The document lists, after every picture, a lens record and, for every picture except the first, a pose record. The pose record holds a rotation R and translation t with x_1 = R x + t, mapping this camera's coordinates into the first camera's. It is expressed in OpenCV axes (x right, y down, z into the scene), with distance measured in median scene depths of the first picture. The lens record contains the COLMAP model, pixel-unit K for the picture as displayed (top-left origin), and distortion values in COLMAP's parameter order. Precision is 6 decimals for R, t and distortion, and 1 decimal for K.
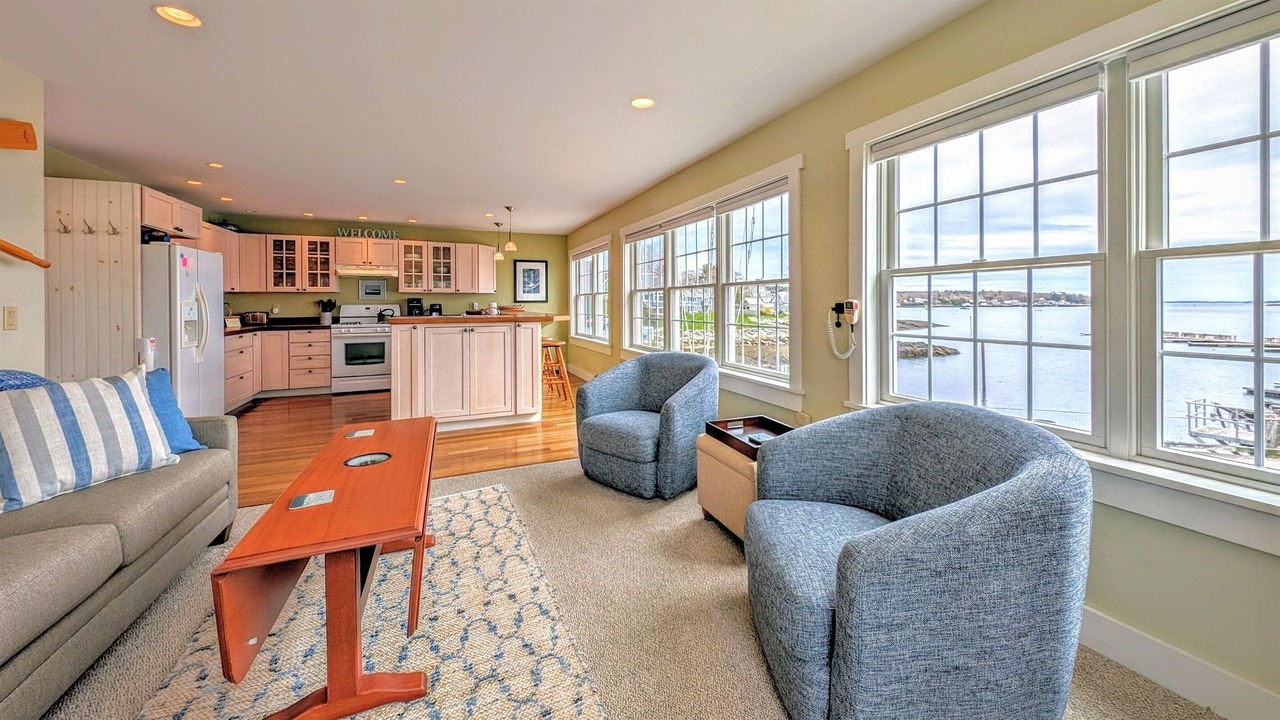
lens RADIAL K [[455.2, 0, 626.6], [0, 455.2, 301.6], [0, 0, 1]] dist [0.025208, 0.000084]
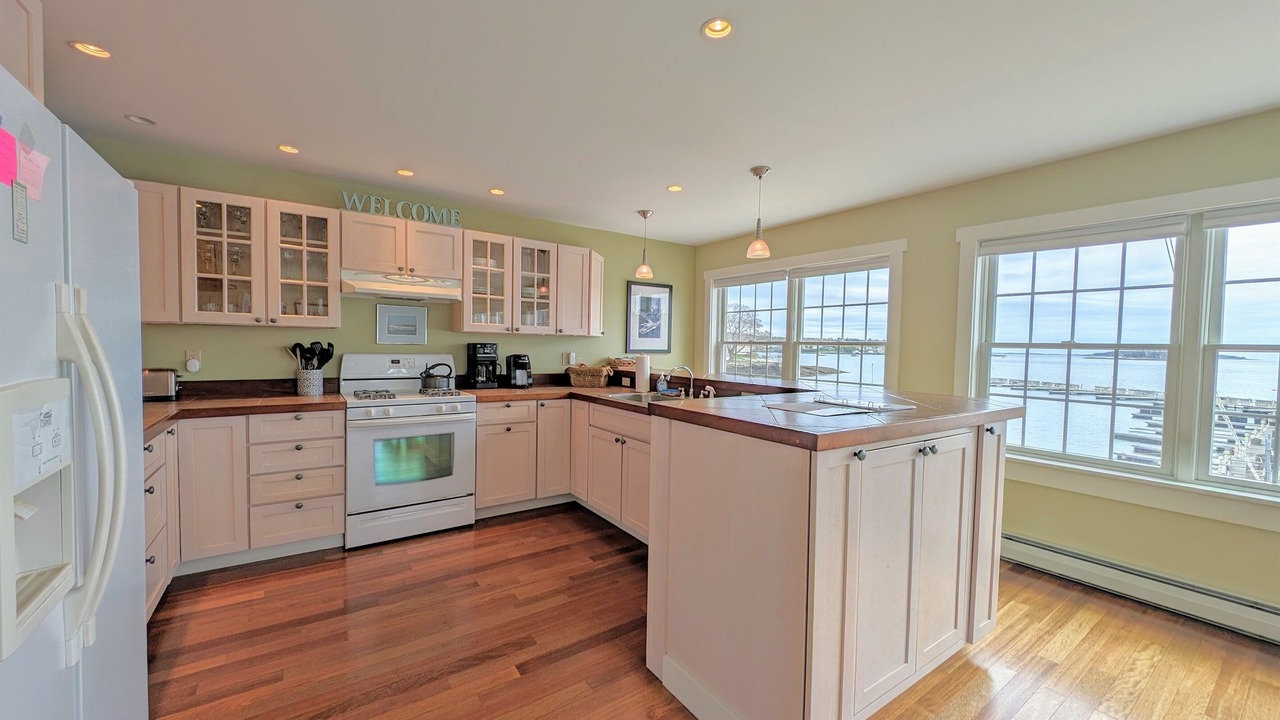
lens RADIAL K [[488.7, 0, 637.7], [0, 488.7, 356.7], [0, 0, 1]] dist [0.015769, -0.001125]
pose [[0.977637, 0.020755, 0.209271, -0.428625], [-0.027164, 0.999244, 0.027800, -0.012829], [-0.208536, -0.032863, 0.977462, 0.433162]]
